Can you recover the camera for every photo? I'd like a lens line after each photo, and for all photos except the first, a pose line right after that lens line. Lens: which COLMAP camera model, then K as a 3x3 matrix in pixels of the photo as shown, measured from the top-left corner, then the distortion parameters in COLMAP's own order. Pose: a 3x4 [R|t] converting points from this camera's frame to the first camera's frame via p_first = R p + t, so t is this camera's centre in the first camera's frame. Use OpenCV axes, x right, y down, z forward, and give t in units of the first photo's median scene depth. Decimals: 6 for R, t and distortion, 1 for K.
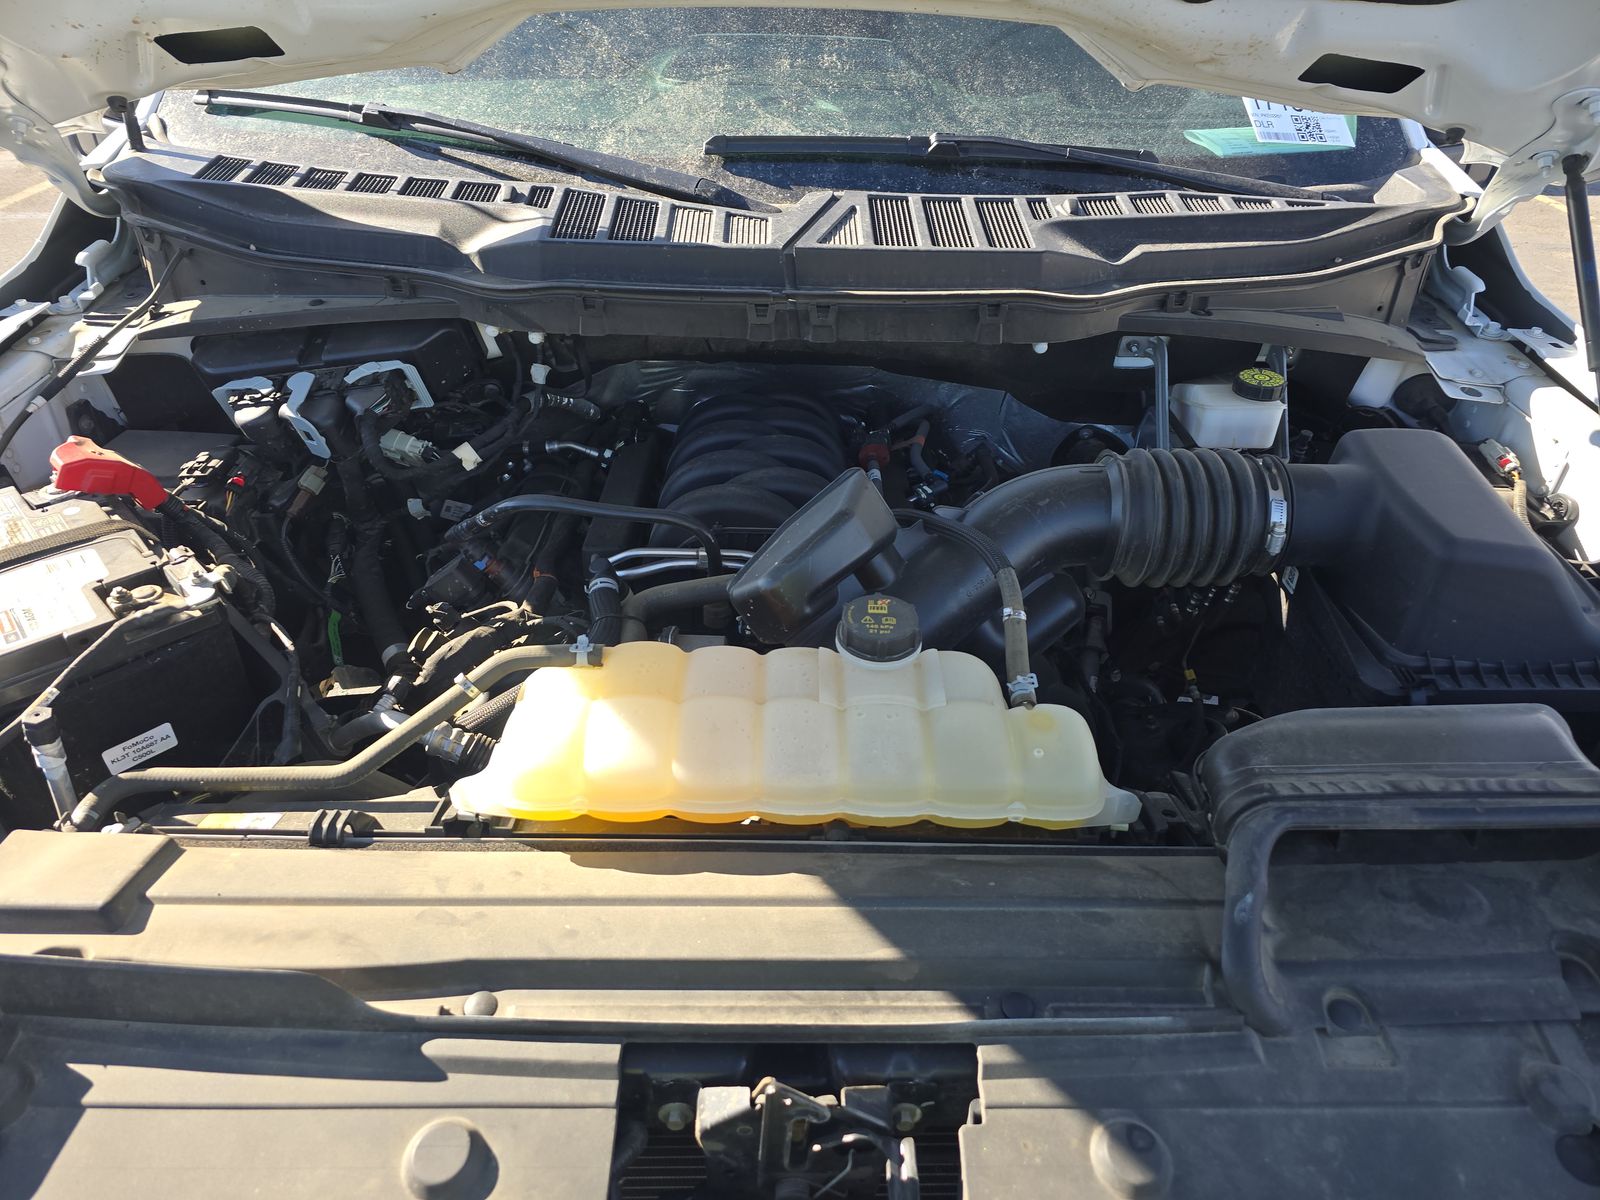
lens RADIAL K [[1076.7, 0, 793.0], [0, 1076.7, 598.1], [0, 0, 1]] dist [0.044569, -0.037251]
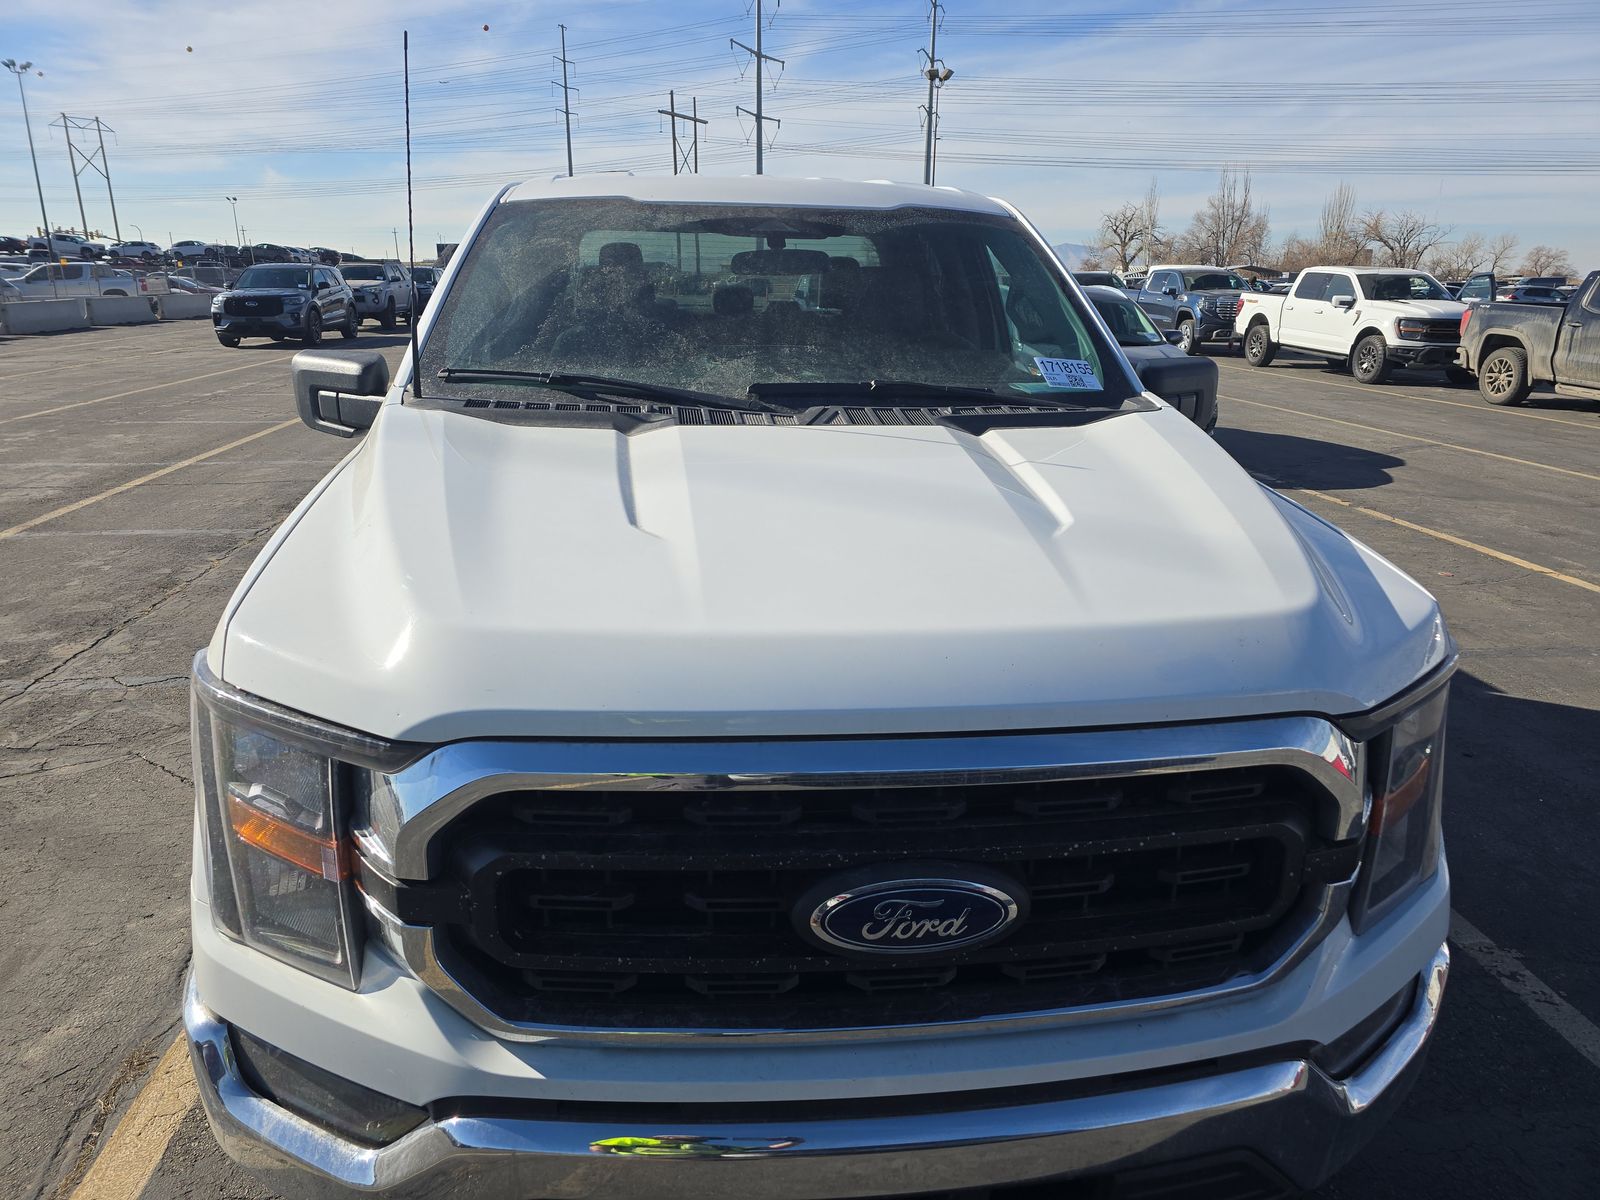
lens RADIAL K [[1076.7, 0, 803.5], [0, 1076.7, 603.0], [0, 0, 1]] dist [0.044569, -0.037251]
pose [[0.994601, -0.036244, 0.097243, -0.169974], [0.062655, 0.956701, -0.284249, 0.420000], [-0.082730, 0.288807, 0.953806, -0.587160]]
